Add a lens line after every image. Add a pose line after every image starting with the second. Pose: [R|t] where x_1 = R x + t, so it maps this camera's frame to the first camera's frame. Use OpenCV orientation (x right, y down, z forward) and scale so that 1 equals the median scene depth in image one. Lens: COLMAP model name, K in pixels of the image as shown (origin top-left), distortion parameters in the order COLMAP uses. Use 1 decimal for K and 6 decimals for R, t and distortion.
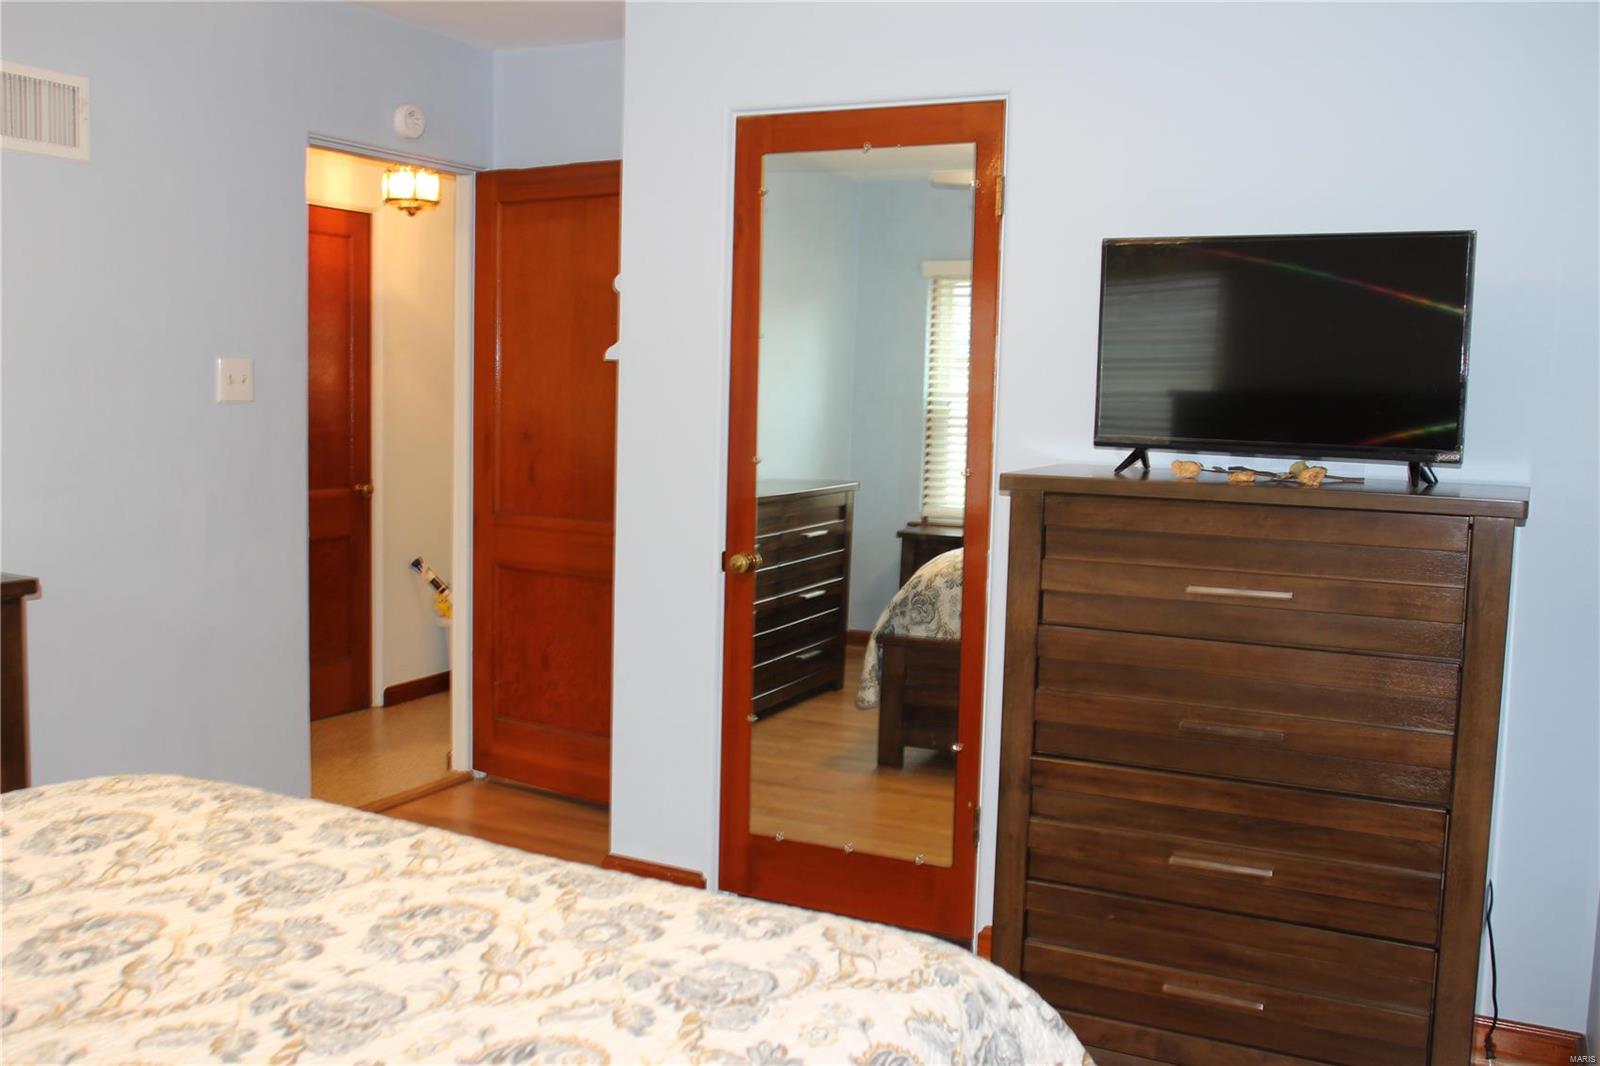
lens RADIAL K [[1431.8, 0, 826.2], [0, 1431.8, 502.7], [0, 0, 1]] dist [0.006376, -0.197408]
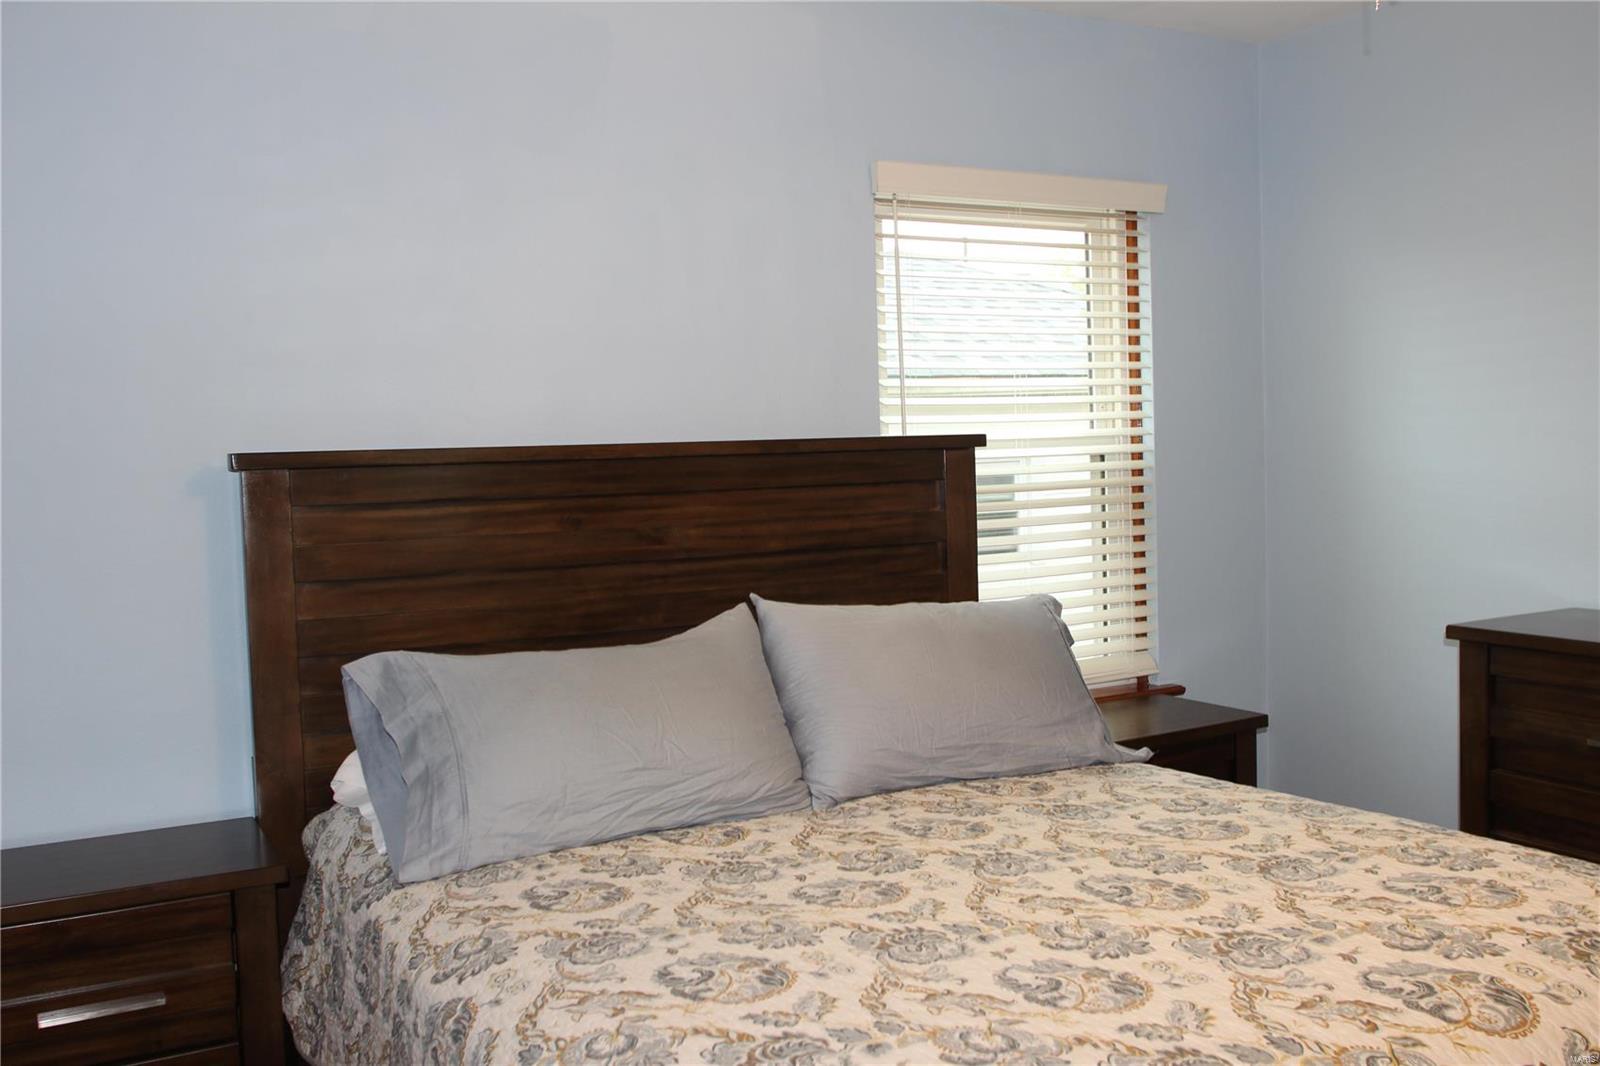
lens RADIAL K [[1476.8, 0, 816.2], [0, 1476.8, 525.9], [0, 0, 1]] dist [-0.079002, 0.065096]
pose [[-0.602739, 0.032510, -0.797276, 0.492237], [-0.053733, 0.995248, 0.081204, -0.040326], [0.796127, 0.091785, -0.598128, 0.824843]]
